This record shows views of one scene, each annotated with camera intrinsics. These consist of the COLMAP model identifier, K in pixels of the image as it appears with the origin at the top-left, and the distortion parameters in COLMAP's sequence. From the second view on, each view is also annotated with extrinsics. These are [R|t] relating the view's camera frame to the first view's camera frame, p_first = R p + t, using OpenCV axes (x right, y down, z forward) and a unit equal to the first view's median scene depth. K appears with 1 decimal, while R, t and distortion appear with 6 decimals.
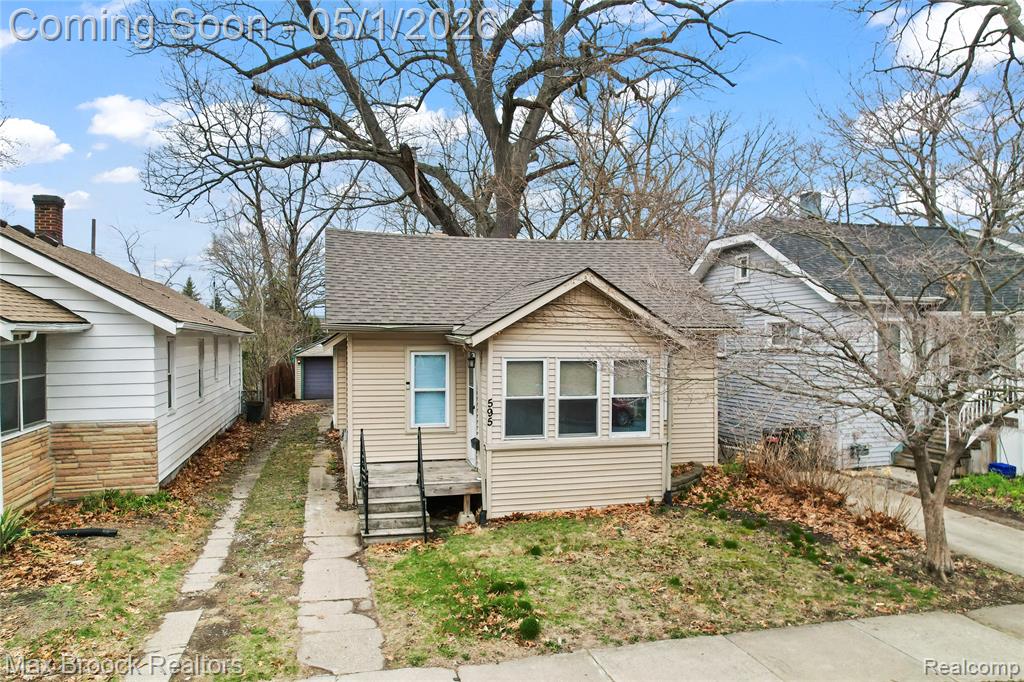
lens RADIAL K [[689.5, 0, 512.0], [0, 689.5, 341.0], [0, 0, 1]] dist [-0.019236, 0.000636]
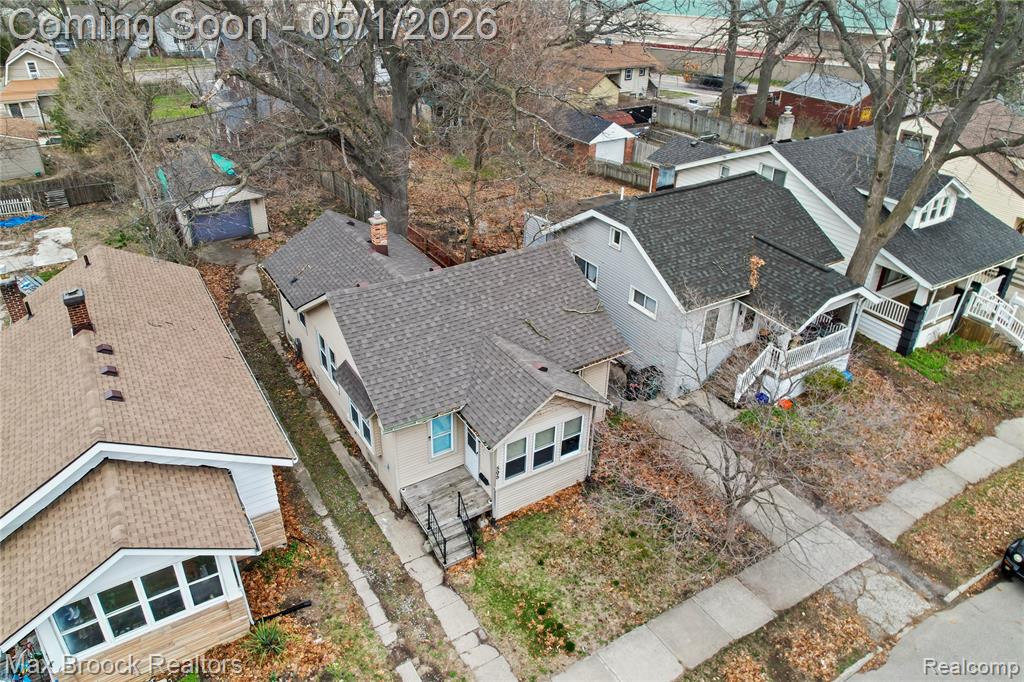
lens RADIAL K [[687.0, 0, 487.7], [0, 687.0, 321.1], [0, 0, 1]] dist [-0.029716, -0.000625]
pose [[0.963123, -0.129977, 0.235583, -0.429166], [-0.002364, 0.871456, 0.490469, -1.109511], [-0.269050, -0.472939, 0.839012, -0.216447]]
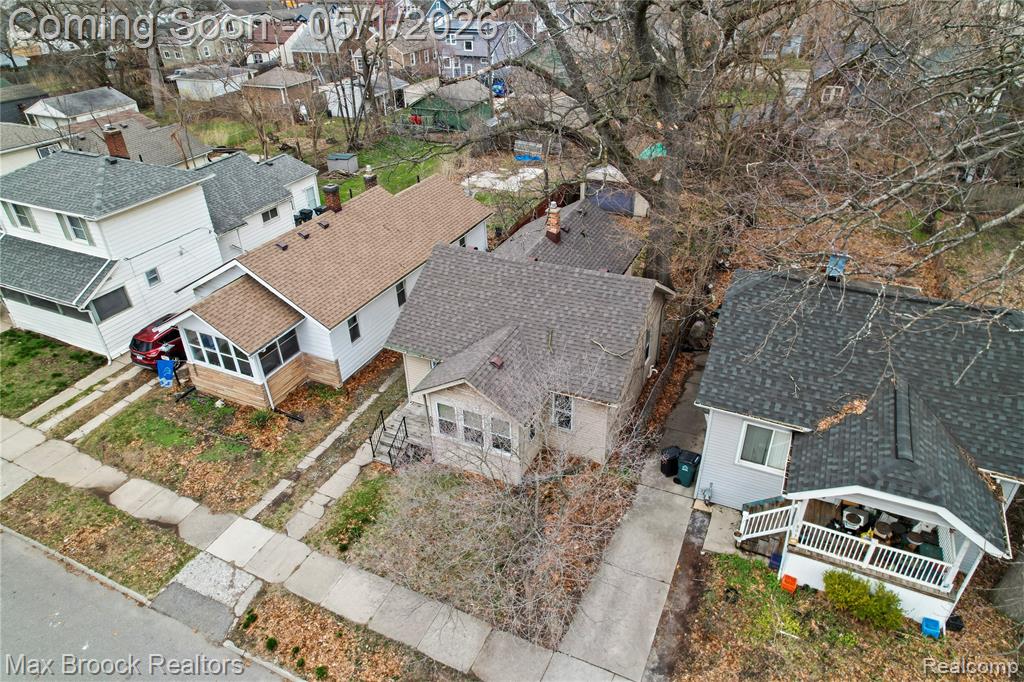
lens RADIAL K [[667.1, 0, 519.5], [0, 667.1, 340.1], [0, 0, 1]] dist [-0.028779, 0.000073]
pose [[0.768703, 0.319728, -0.553958, 1.243464], [0.016280, 0.856032, 0.516667, -1.171928], [0.639398, -0.406182, 0.652829, 0.011861]]
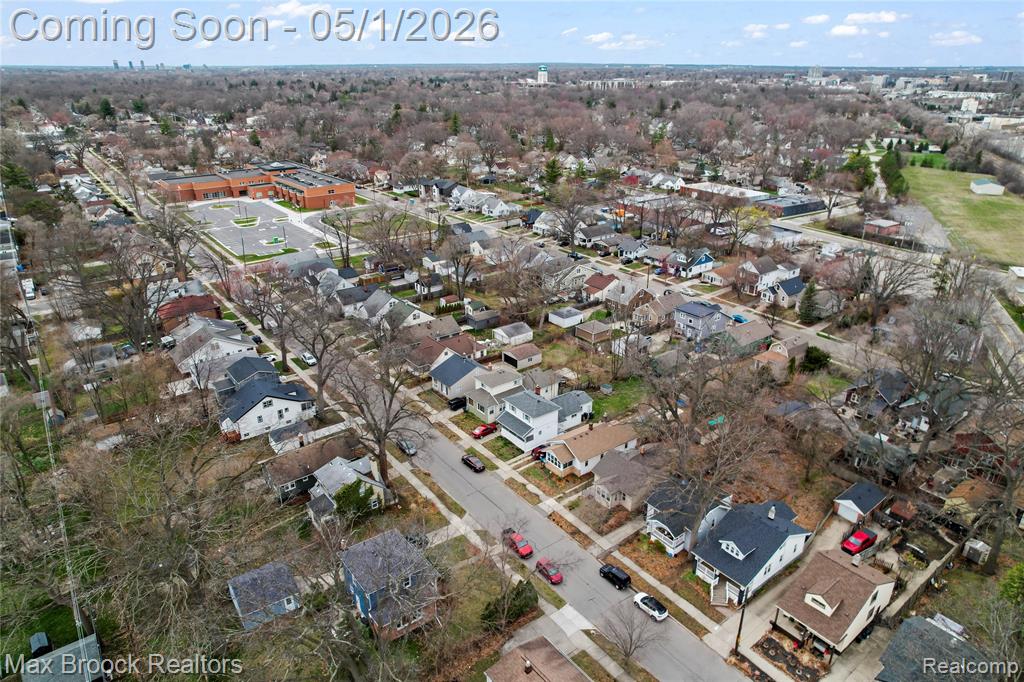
lens RADIAL K [[667.1, 0, 519.5], [0, 667.1, 340.1], [0, 0, 1]] dist [-0.028779, 0.000073]
pose [[0.393265, 0.357769, -0.846962, 6.618645], [-0.014000, 0.923410, 0.383561, -5.331658], [0.919318, -0.138984, 0.368154, -2.991330]]
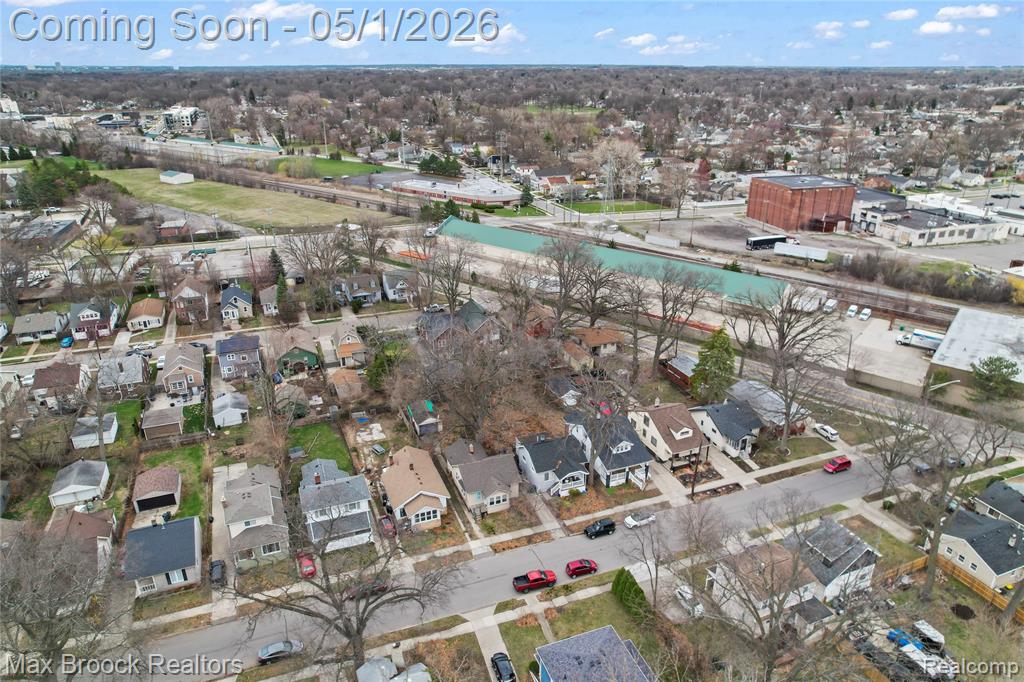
lens RADIAL K [[667.1, 0, 519.5], [0, 667.1, 340.1], [0, 0, 1]] dist [-0.028779, 0.000073]
pose [[0.993549, -0.049633, 0.101963, -0.416989], [0.007187, 0.924883, 0.380184, -5.332612], [-0.113173, -0.376998, 0.919274, -6.374635]]
